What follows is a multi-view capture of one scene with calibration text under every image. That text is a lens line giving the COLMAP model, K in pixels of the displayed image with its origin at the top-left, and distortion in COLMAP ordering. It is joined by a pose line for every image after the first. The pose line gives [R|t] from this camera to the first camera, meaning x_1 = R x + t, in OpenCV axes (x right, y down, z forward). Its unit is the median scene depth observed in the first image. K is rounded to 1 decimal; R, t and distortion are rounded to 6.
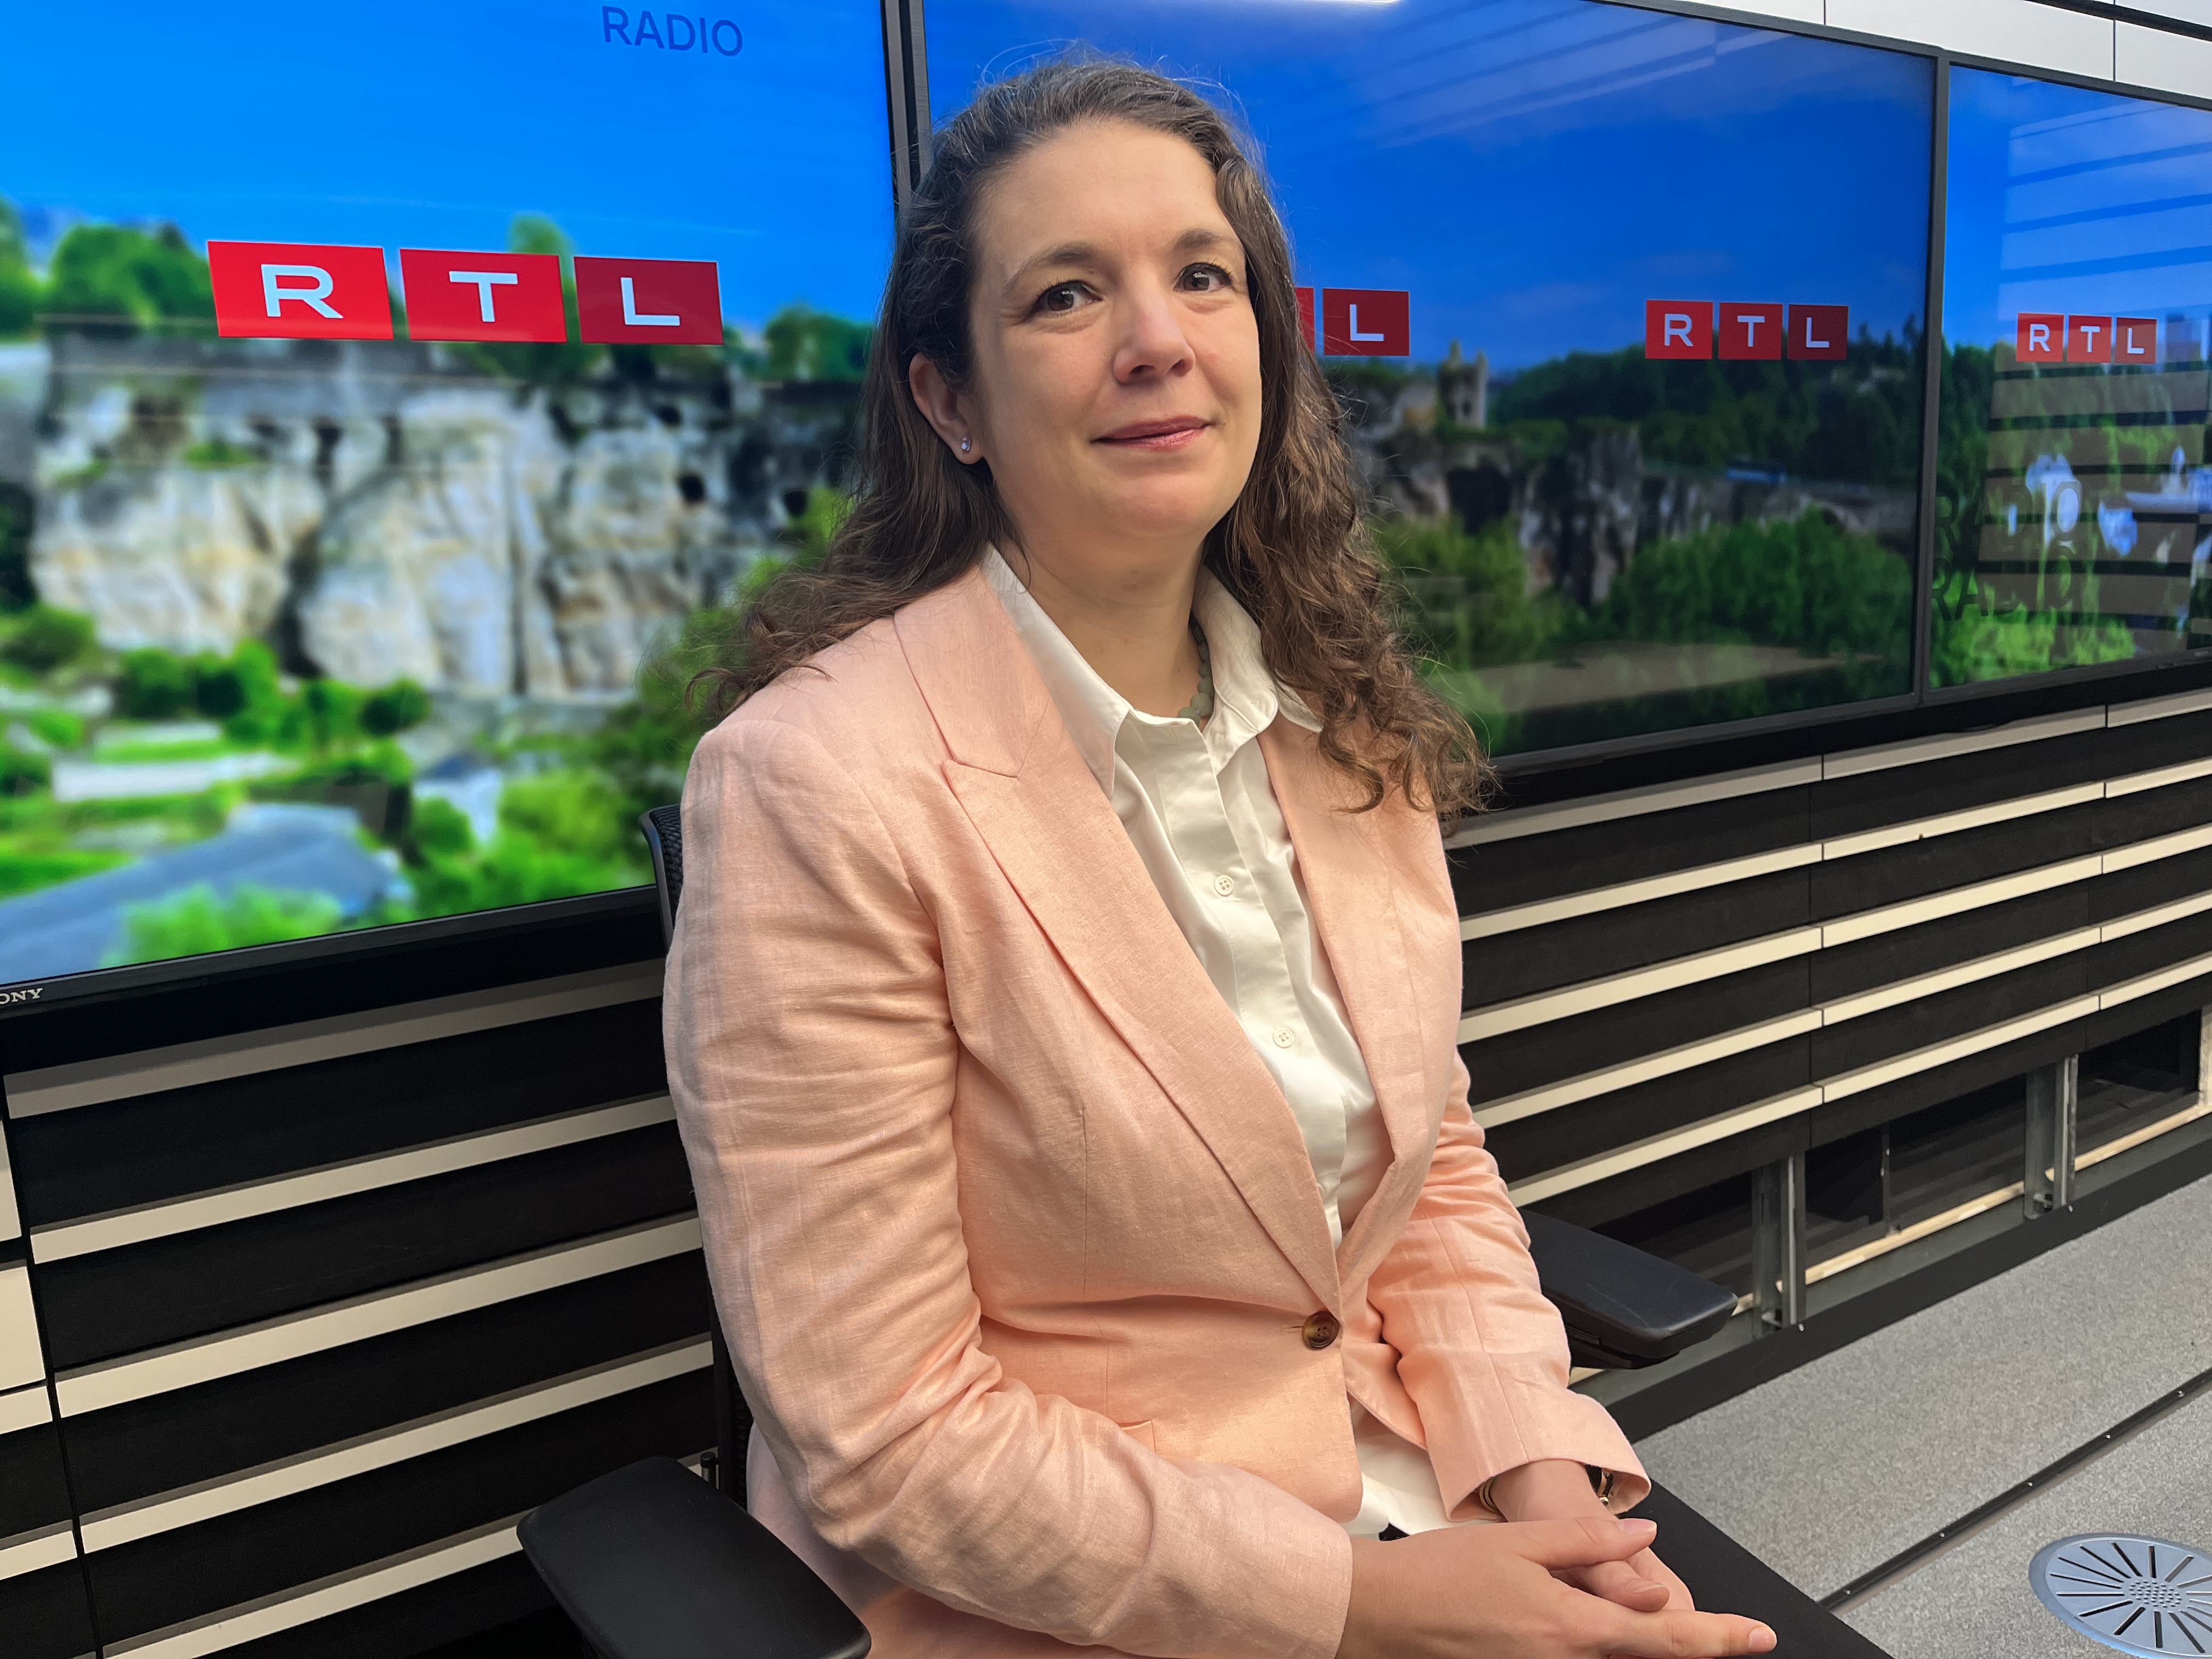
lens RADIAL K [[1680.4, 0, 1086.1], [0, 1680.4, 831.0], [0, 0, 1]] dist [0.042019, -0.041240]
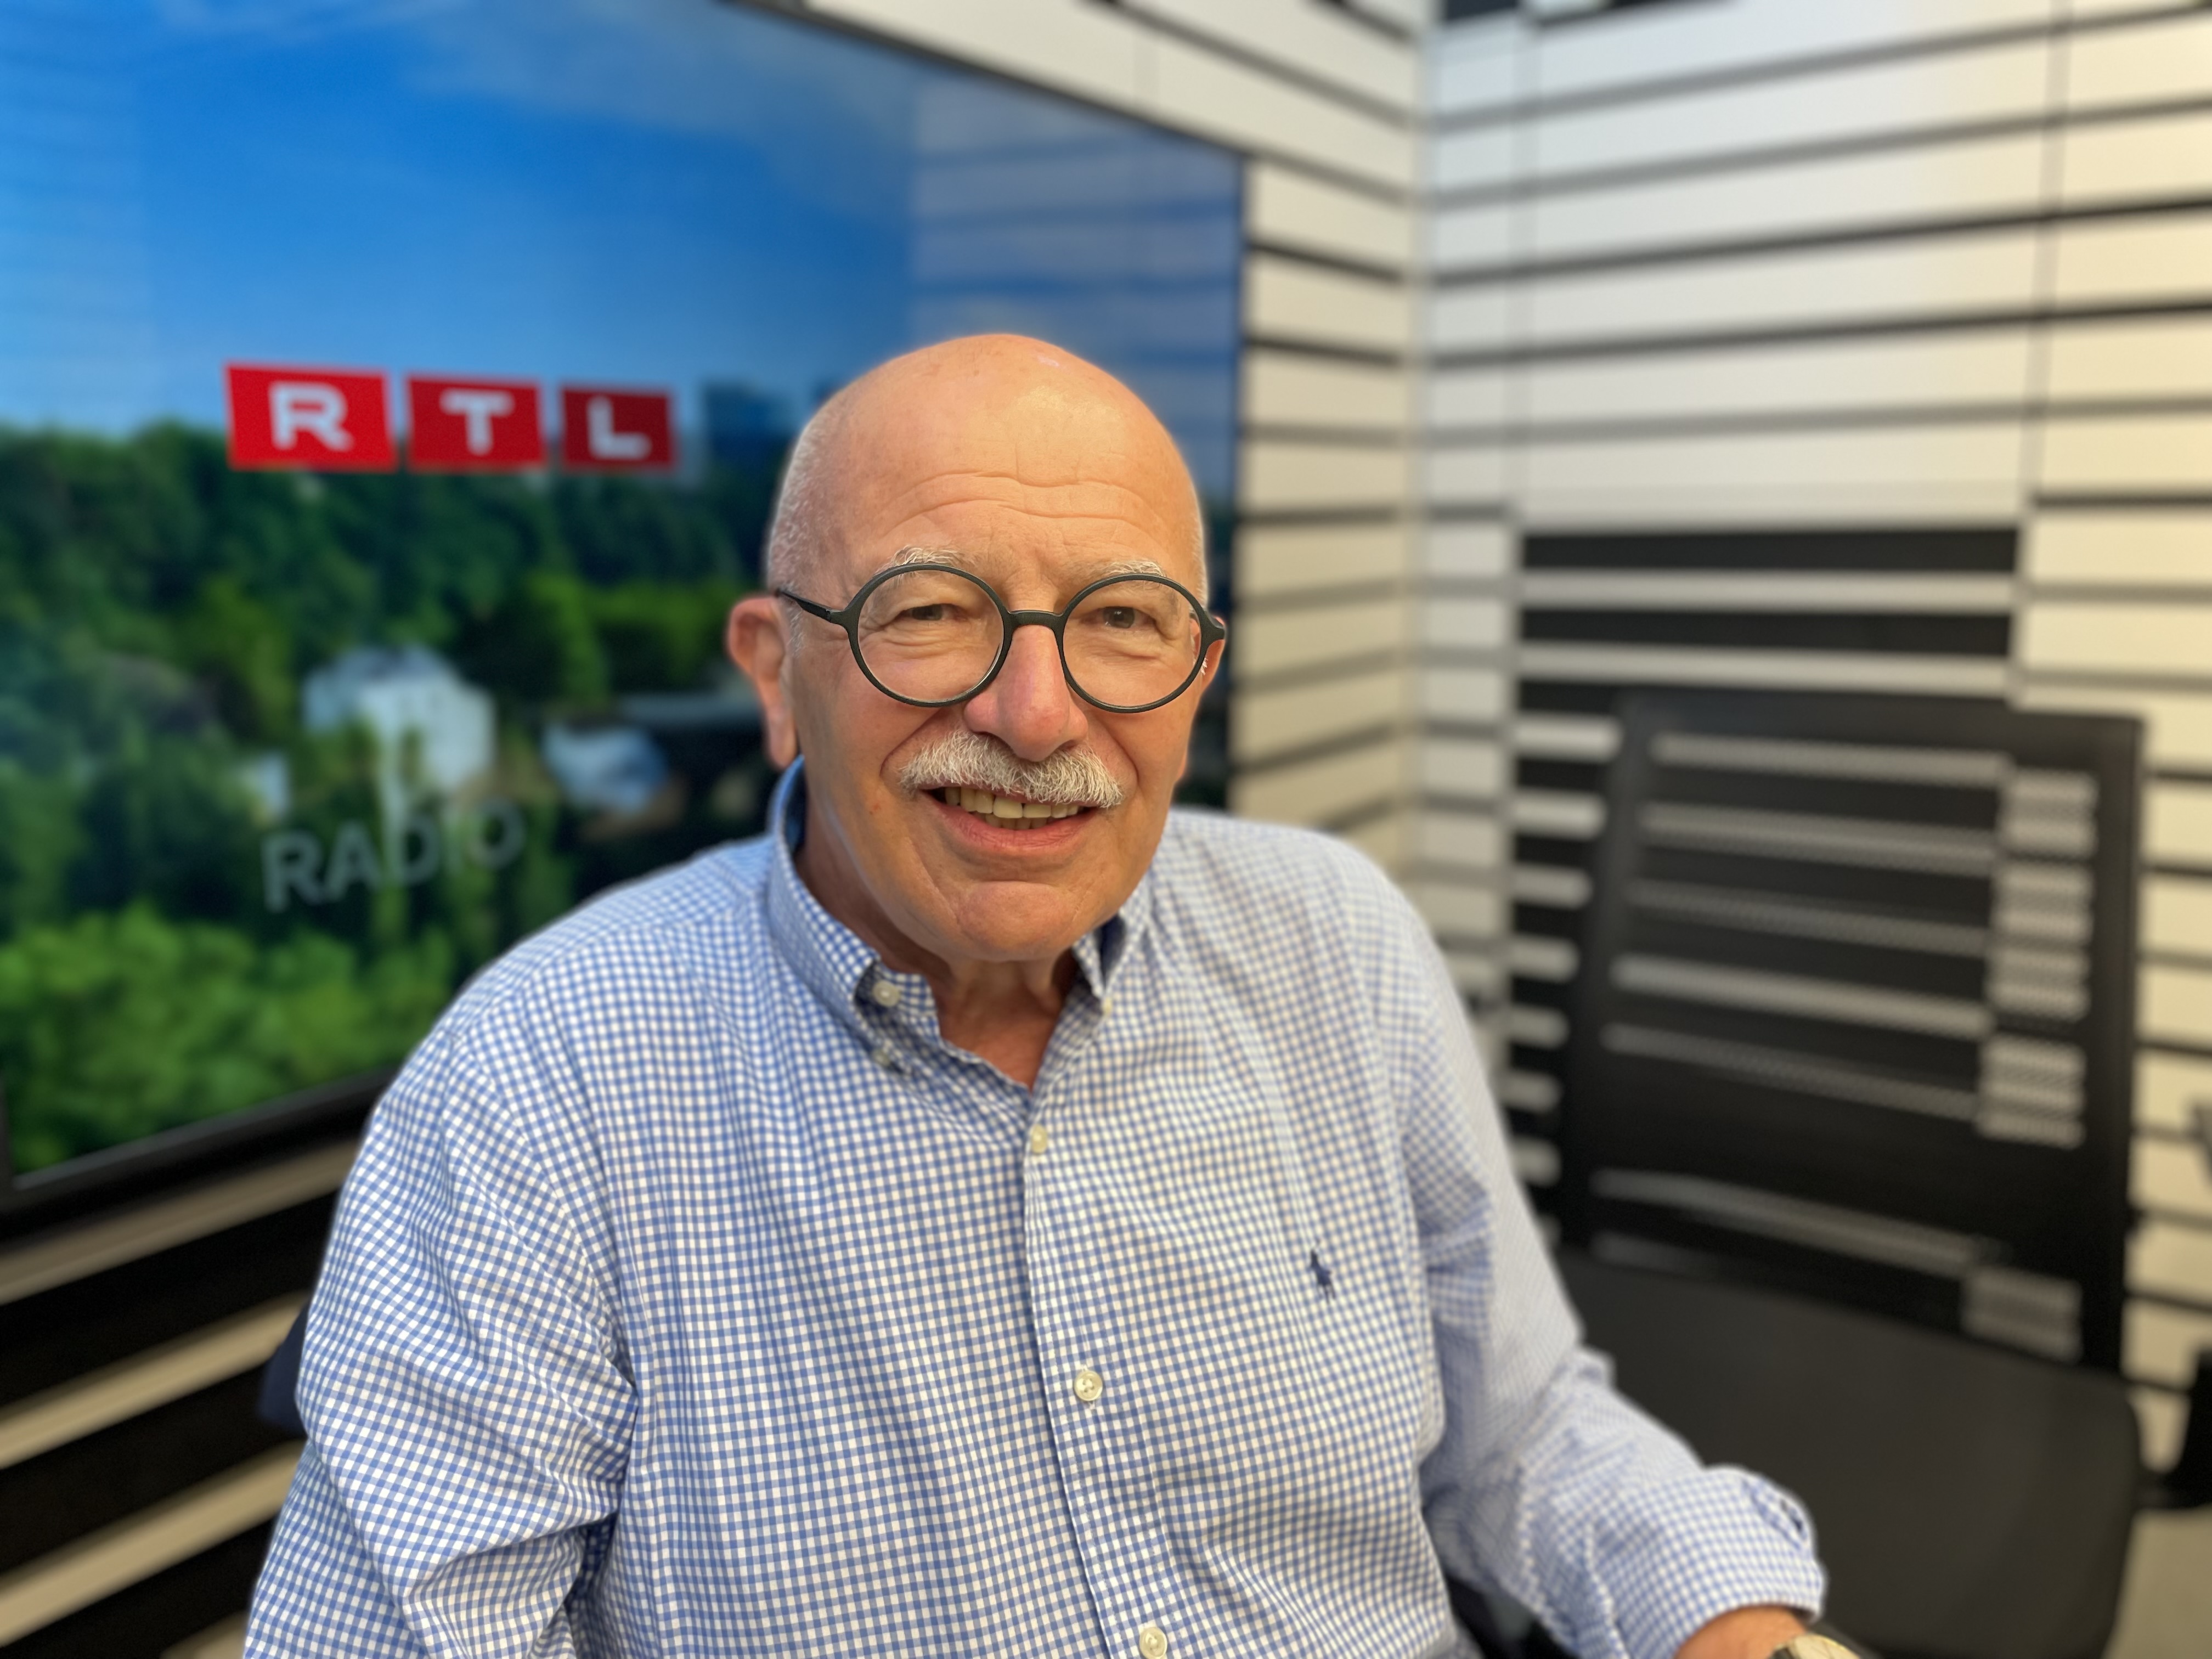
lens RADIAL K [[1727.2, 0, 1095.3], [0, 1727.2, 807.6], [0, 0, 1]] dist [0.010241, -0.008006]
pose [[0.921744, -0.015258, 0.387499, 0.640919], [0.012637, 0.999877, 0.009311, -0.201488], [-0.387594, -0.003686, 0.921823, 0.507822]]
